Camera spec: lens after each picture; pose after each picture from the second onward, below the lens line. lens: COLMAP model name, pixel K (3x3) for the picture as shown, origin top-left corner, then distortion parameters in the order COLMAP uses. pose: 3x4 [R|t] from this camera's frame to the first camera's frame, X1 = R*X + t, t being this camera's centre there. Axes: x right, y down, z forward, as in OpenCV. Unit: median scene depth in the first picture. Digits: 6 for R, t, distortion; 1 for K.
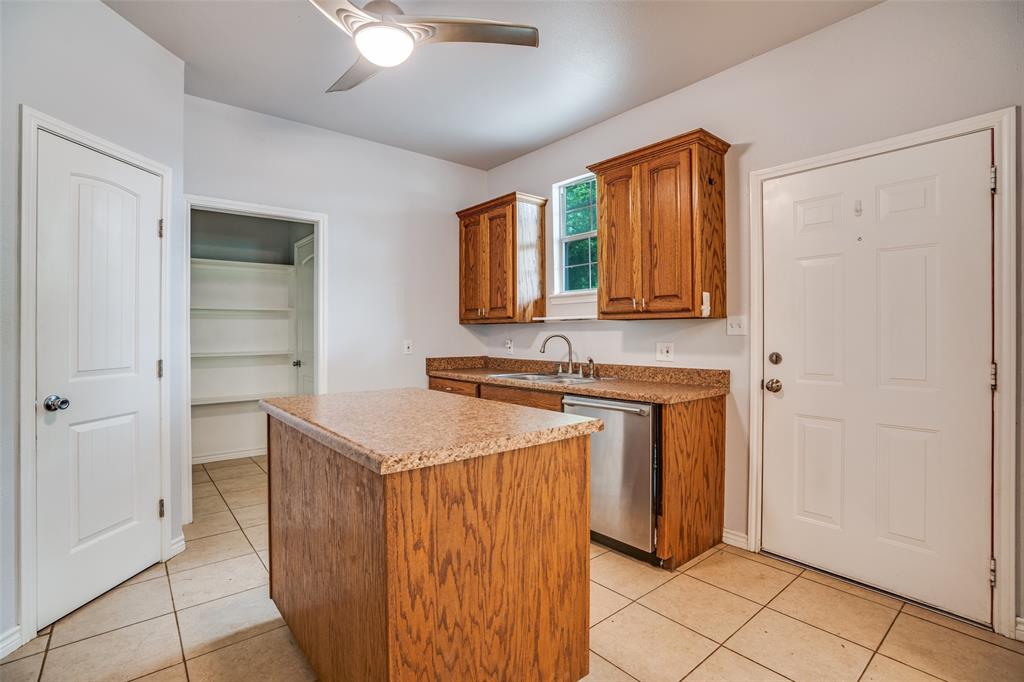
lens RADIAL K [[474.5, 0, 508.9], [0, 474.5, 332.5], [0, 0, 1]] dist [-0.035004, 0.000583]
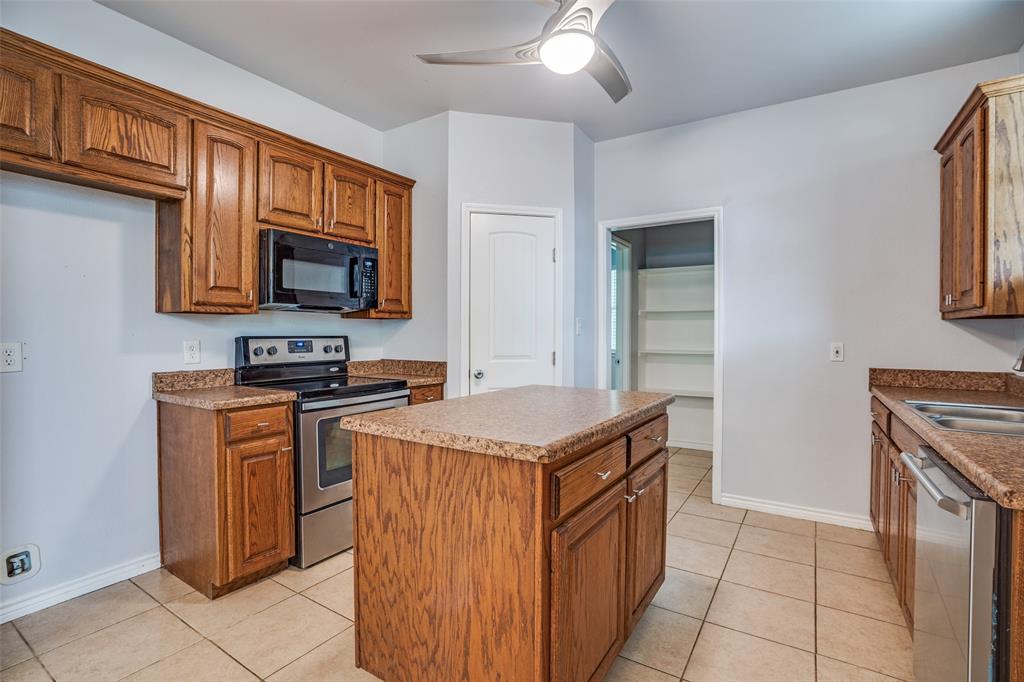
lens RADIAL K [[474.5, 0, 505.2], [0, 474.5, 339.9], [0, 0, 1]] dist [-0.035004, 0.000583]
pose [[0.310801, 0.016552, -0.950331, 0.988687], [-0.001712, 0.999856, 0.016855, 0.000781], [0.950474, -0.003612, 0.310785, 0.793963]]
